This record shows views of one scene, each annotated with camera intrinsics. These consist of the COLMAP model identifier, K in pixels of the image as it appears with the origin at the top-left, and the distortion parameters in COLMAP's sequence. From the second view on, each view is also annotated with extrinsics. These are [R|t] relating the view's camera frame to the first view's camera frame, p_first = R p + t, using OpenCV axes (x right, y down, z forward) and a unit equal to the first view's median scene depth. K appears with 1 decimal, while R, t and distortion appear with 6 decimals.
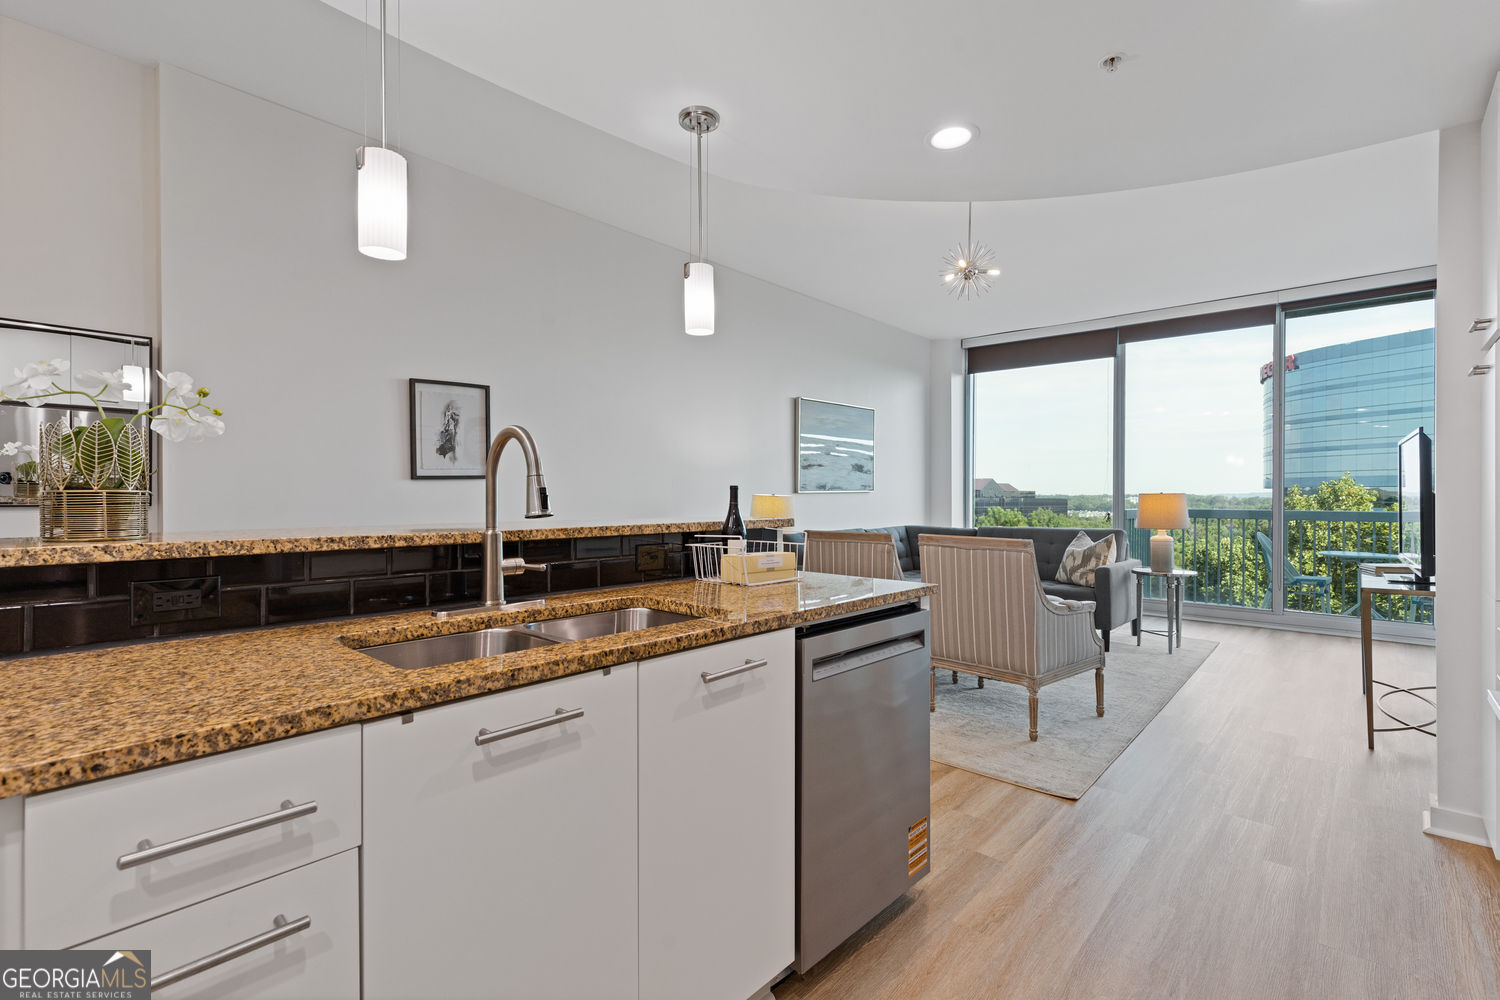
lens RADIAL K [[669.2, 0, 750.0], [0, 669.2, 500.0], [0, 0, 1]] dist [-0.000874, -0.000250]
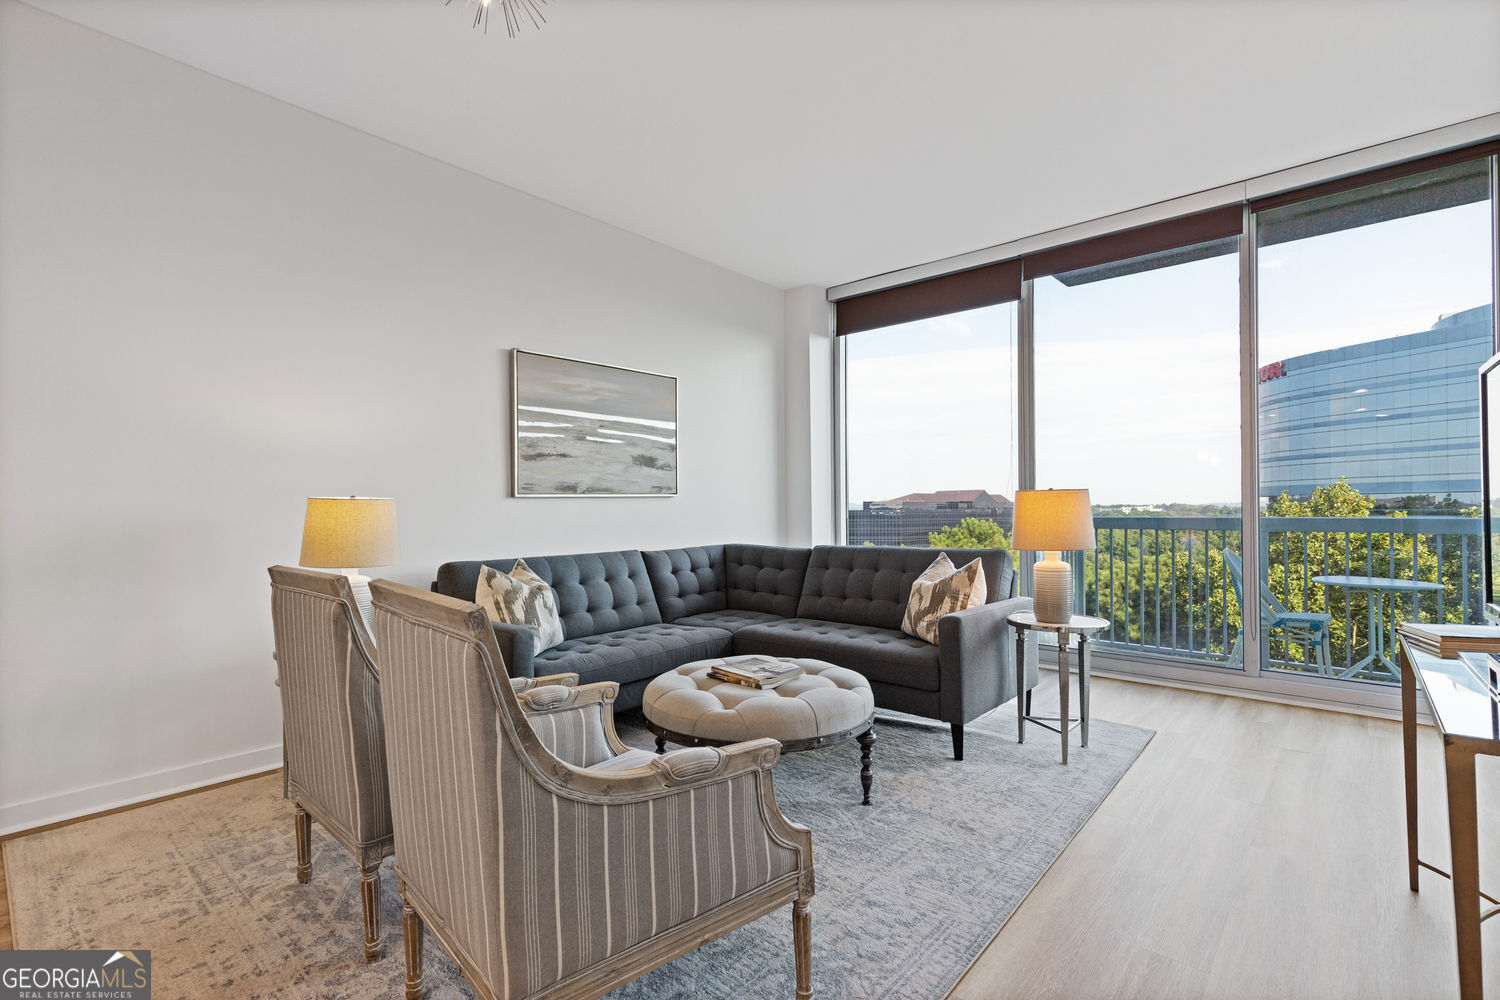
lens RADIAL K [[674.4, 0, 755.4], [0, 674.4, 508.7], [0, 0, 1]] dist [0.001564, 0.000141]
pose [[0.999783, -0.009299, 0.018630, 0.258670], [0.009437, 0.999928, -0.007348, 0.006835], [-0.018561, 0.007522, 0.999799, 0.307516]]
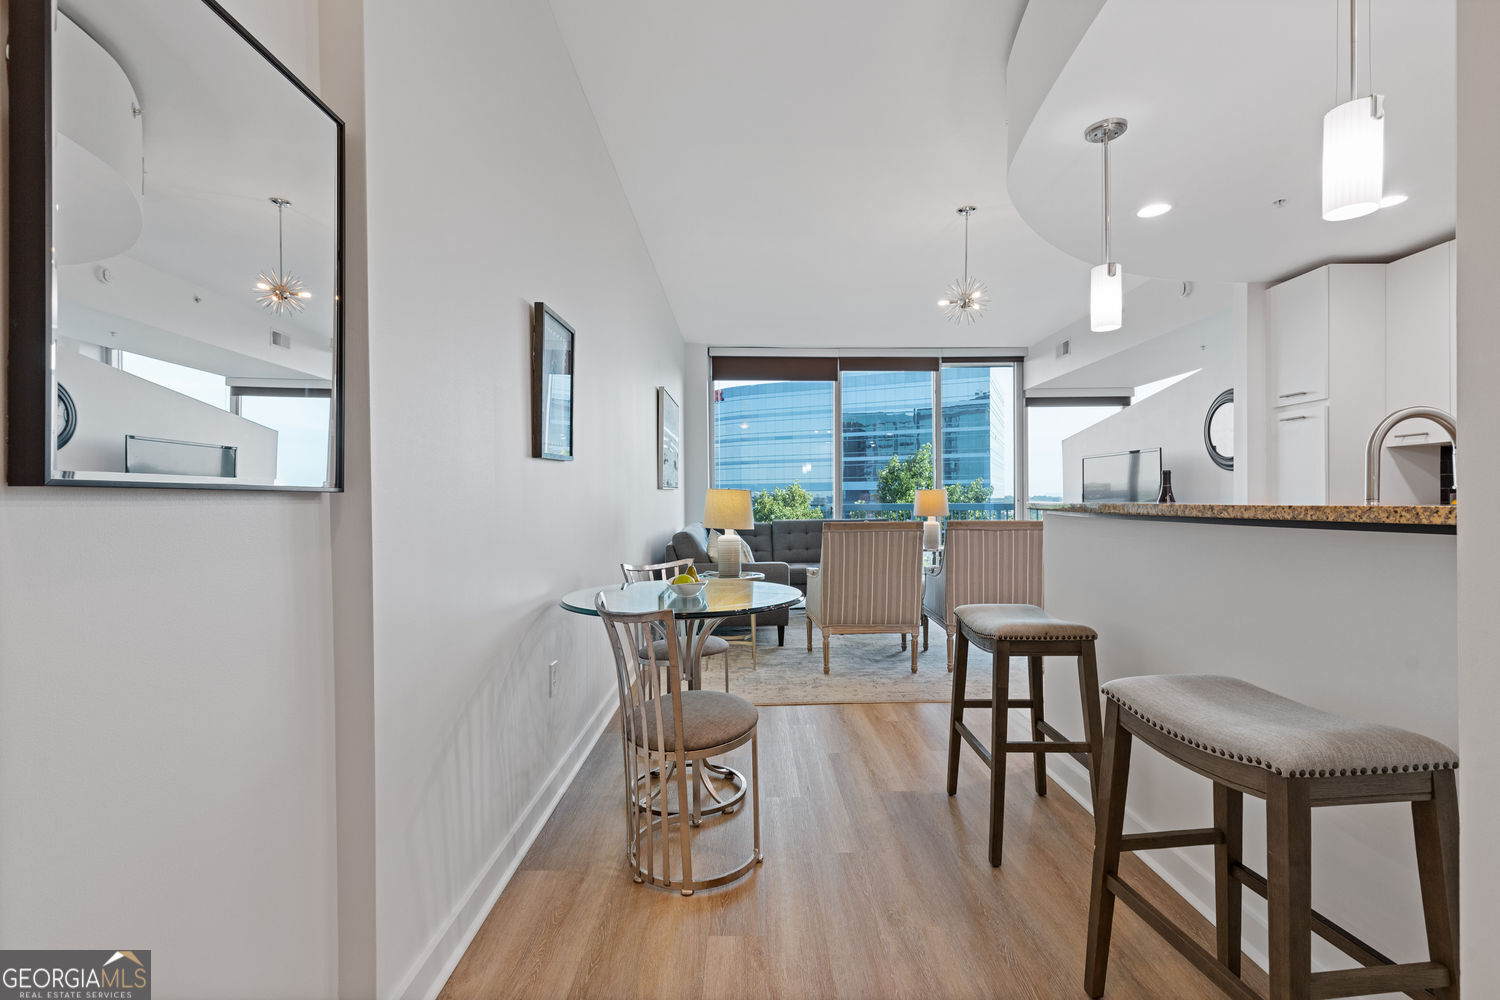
lens RADIAL K [[669.2, 0, 750.0], [0, 669.2, 500.0], [0, 0, 1]] dist [-0.000874, -0.000250]
pose [[0.731630, -0.007157, 0.681664, -0.425118], [0.011943, 0.999926, -0.002321, 0.007517], [-0.681597, 0.009839, 0.731661, 0.208478]]
